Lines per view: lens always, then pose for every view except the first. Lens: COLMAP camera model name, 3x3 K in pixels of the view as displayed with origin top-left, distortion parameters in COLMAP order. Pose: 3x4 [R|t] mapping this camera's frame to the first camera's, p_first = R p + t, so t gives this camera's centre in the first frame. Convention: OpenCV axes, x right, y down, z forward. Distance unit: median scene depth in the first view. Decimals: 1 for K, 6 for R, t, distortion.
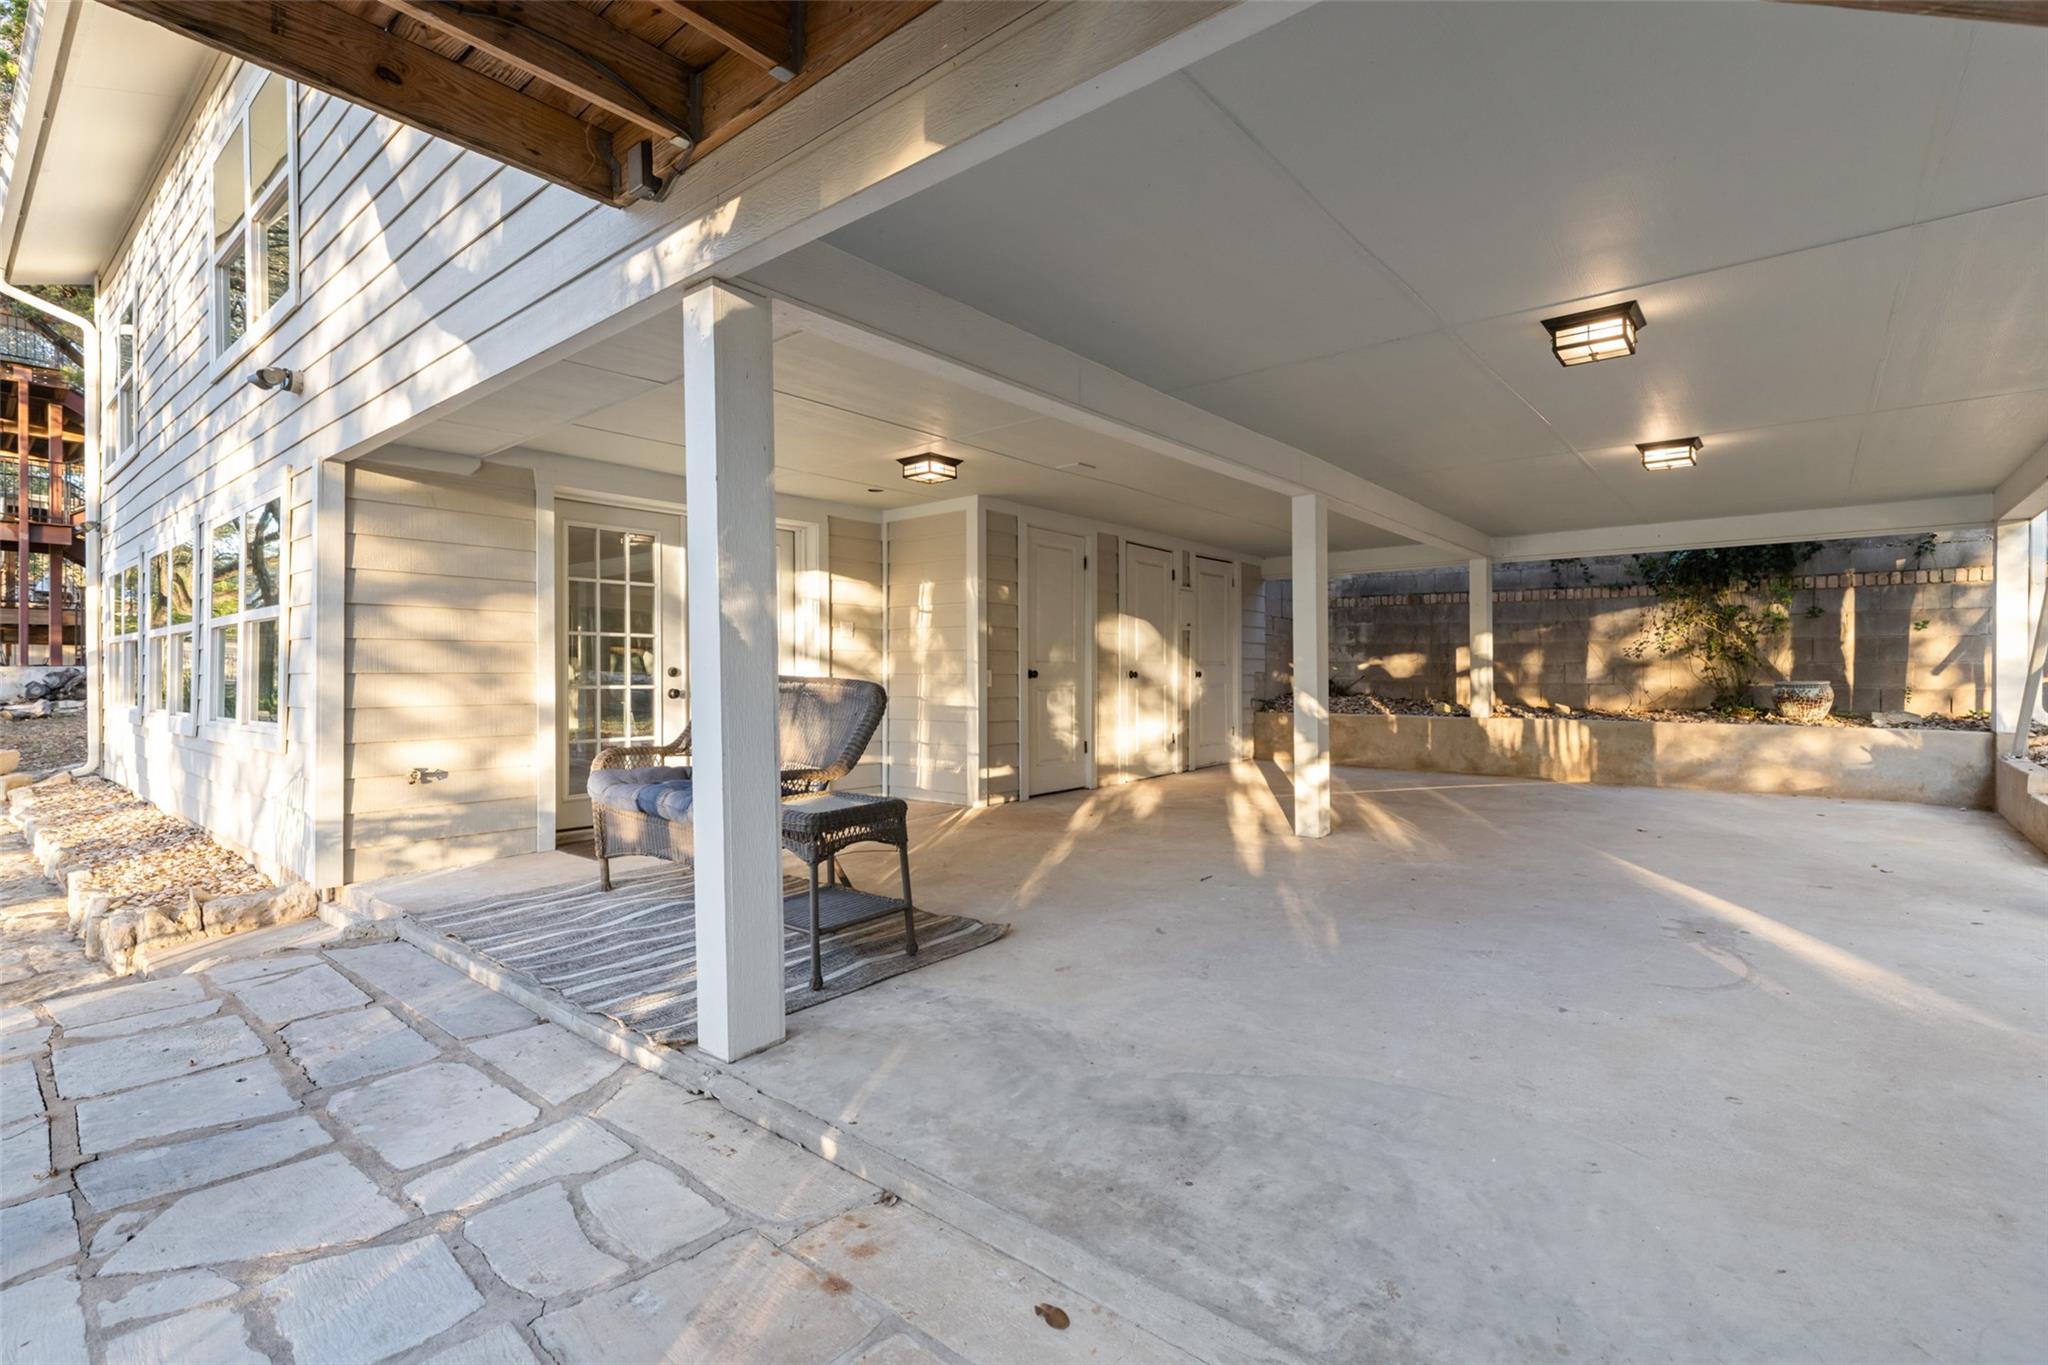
lens RADIAL K [[918.1, 0, 1027.3], [0, 918.1, 664.5], [0, 0, 1]] dist [0.005221, 0.000289]
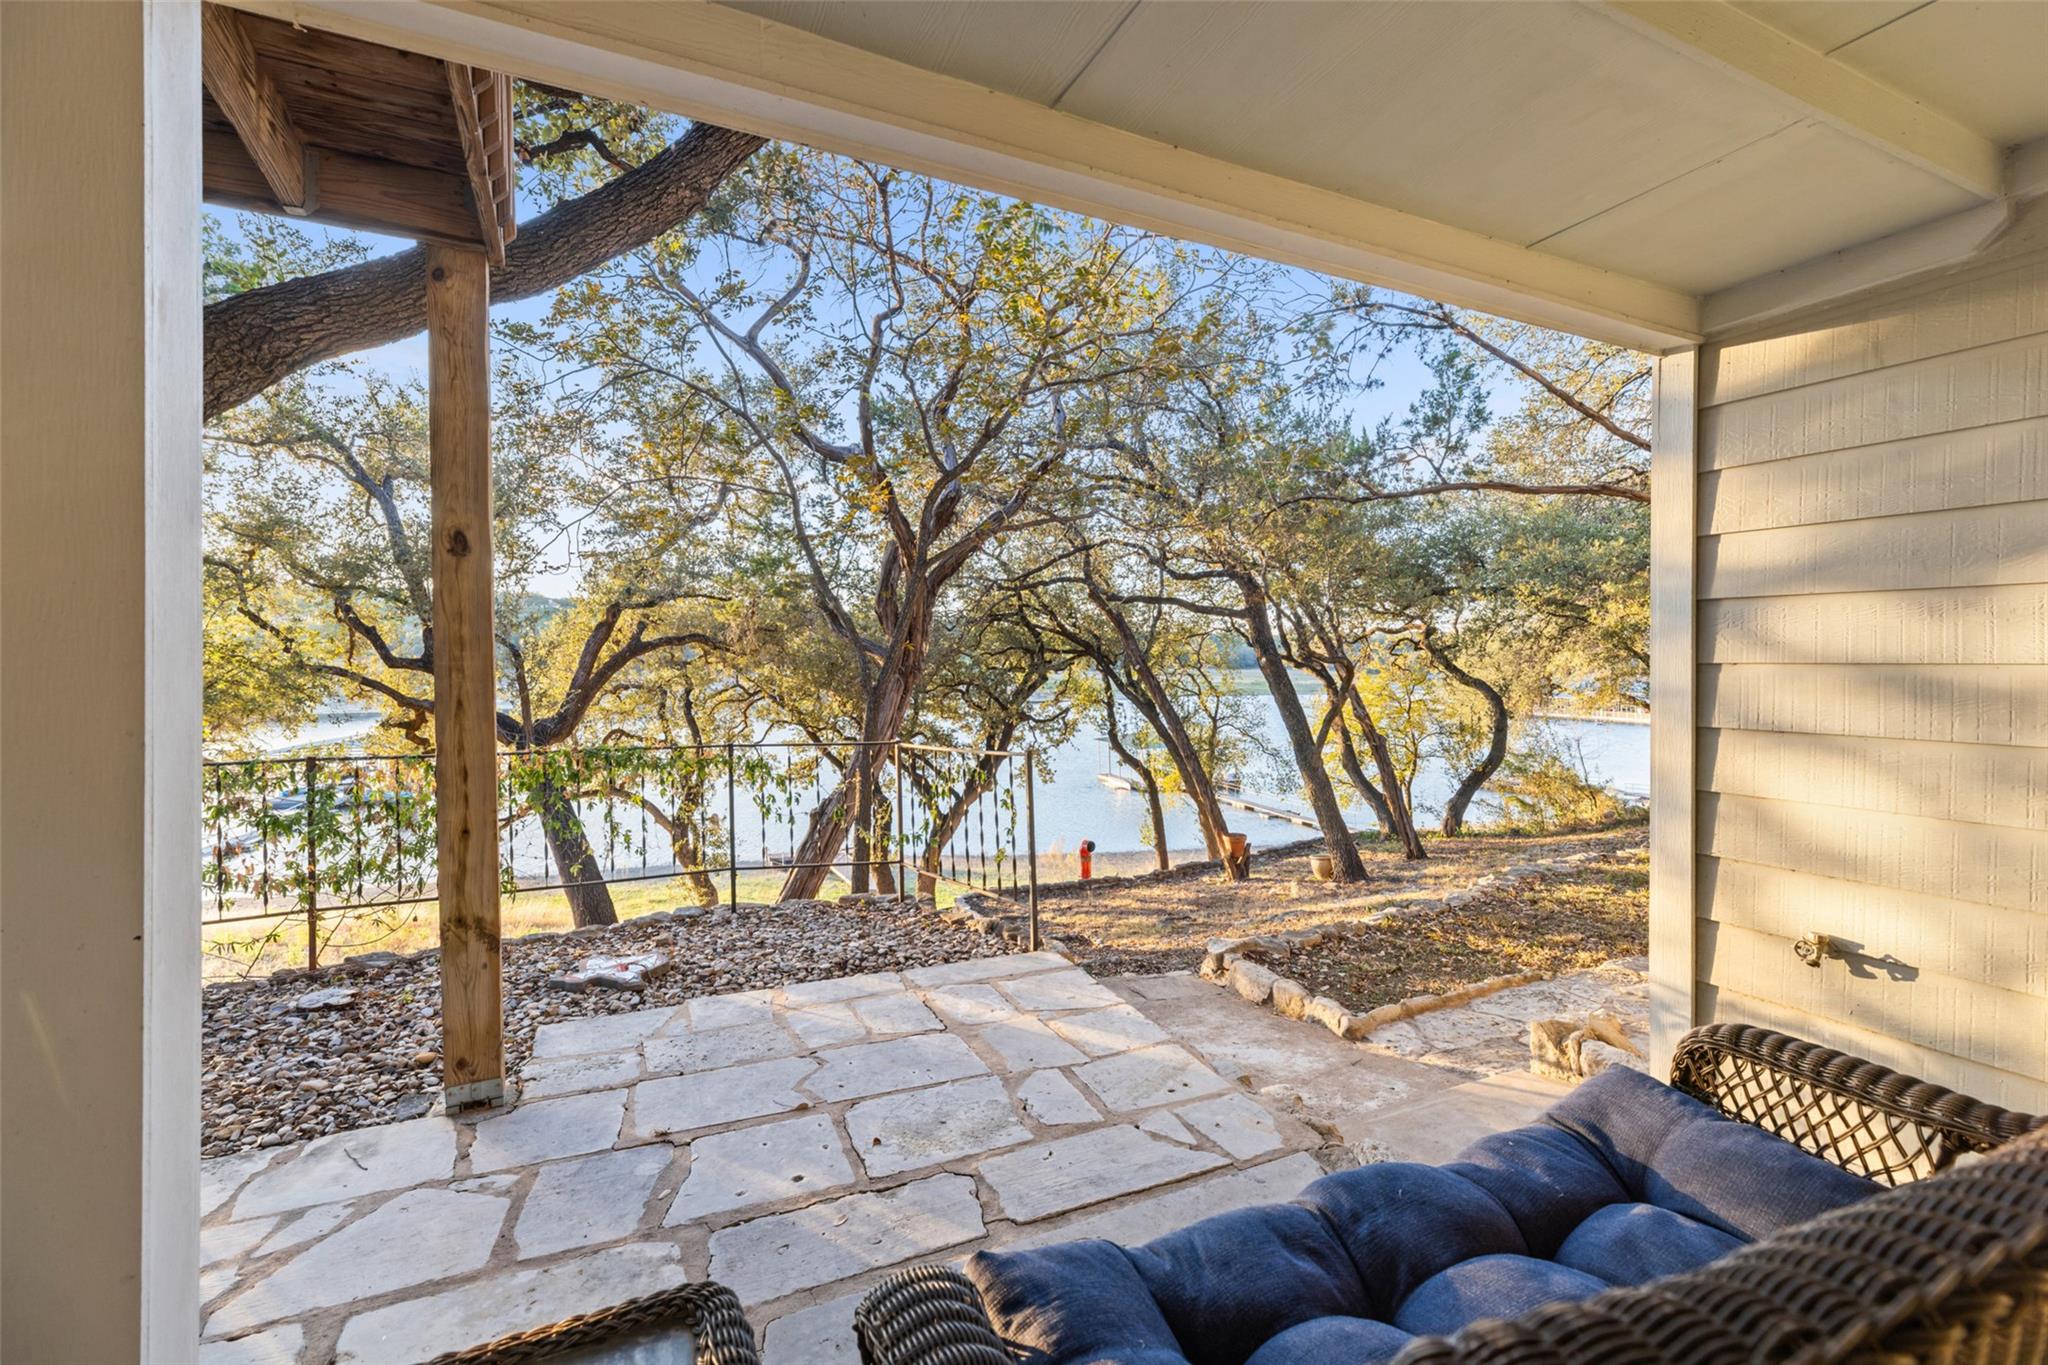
lens RADIAL K [[918.1, 0, 1027.3], [0, 918.1, 664.5], [0, 0, 1]] dist [0.005221, 0.000289]
pose [[-0.394462, -0.005318, -0.918897, -0.104865], [-0.003106, 0.999985, -0.004454, -0.053304], [0.918907, 0.001097, -0.394473, 1.577432]]
